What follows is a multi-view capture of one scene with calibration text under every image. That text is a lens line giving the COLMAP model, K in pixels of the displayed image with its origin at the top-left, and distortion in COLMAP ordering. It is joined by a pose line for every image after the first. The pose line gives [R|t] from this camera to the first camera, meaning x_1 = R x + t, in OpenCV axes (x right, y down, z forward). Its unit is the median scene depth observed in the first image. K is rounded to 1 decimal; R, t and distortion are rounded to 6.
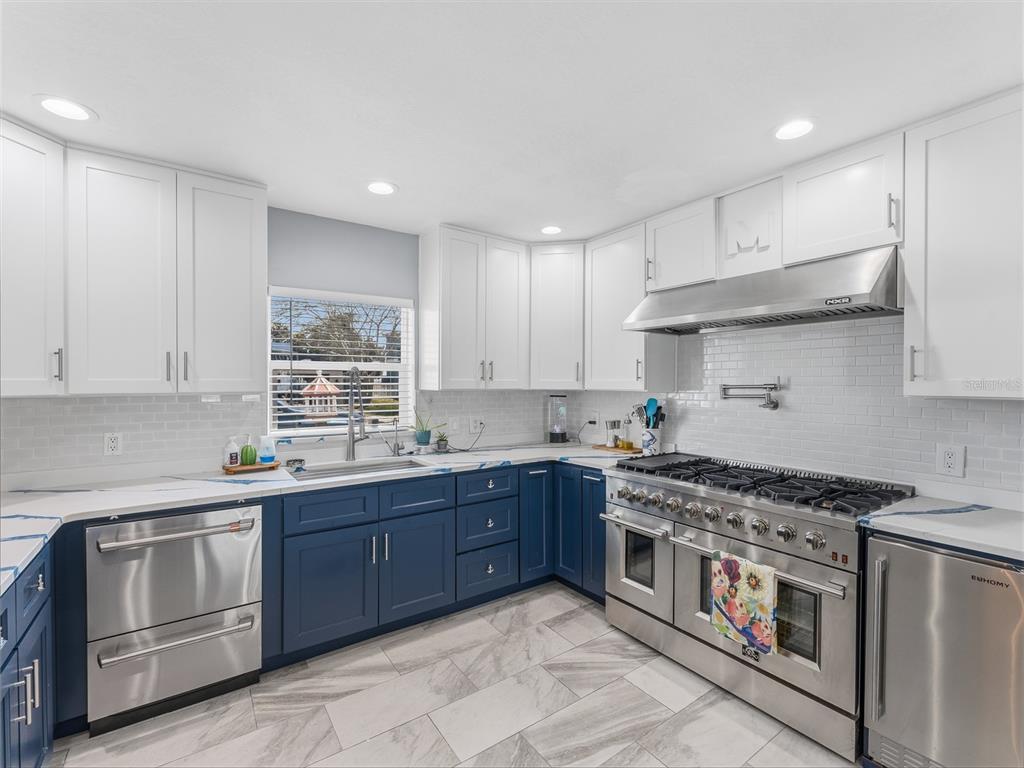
lens RADIAL K [[460.1, 0, 513.3], [0, 460.1, 385.2], [0, 0, 1]] dist [0.000995, 0.000029]
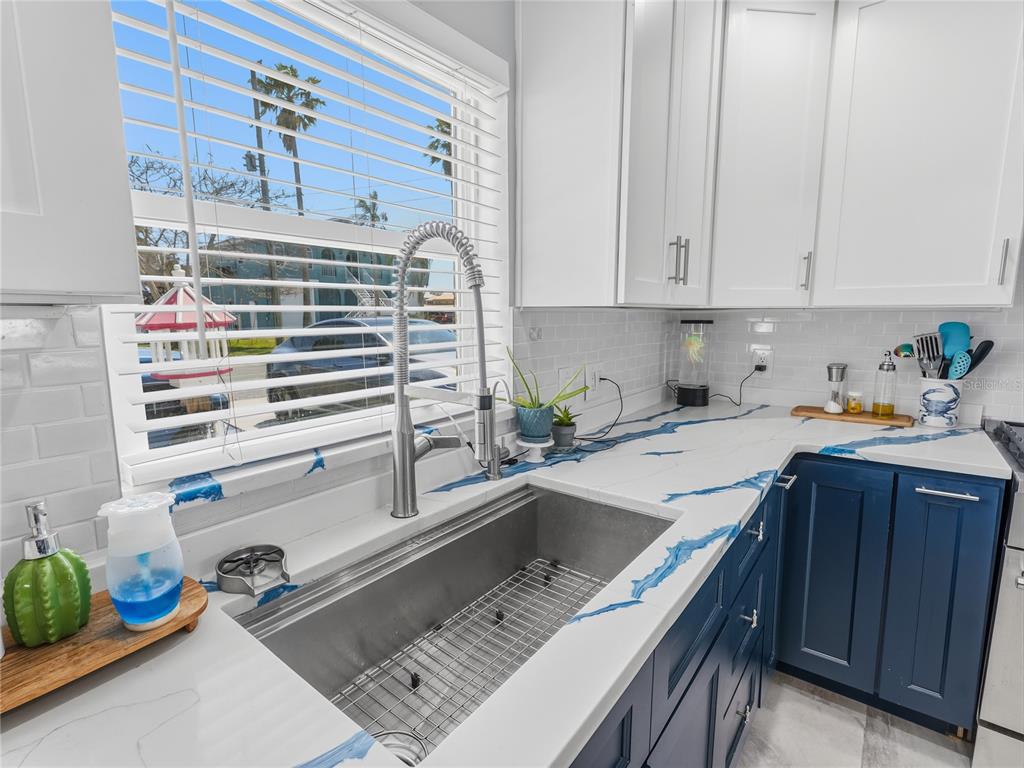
lens RADIAL K [[496.7, 0, 511.7], [0, 496.7, 386.3], [0, 0, 1]] dist [-0.006330, -0.000533]
pose [[0.956606, -0.046073, 0.287719, -0.355370], [0.005613, 0.990151, 0.139893, 0.019599], [-0.291330, -0.132208, 0.947443, 0.606683]]
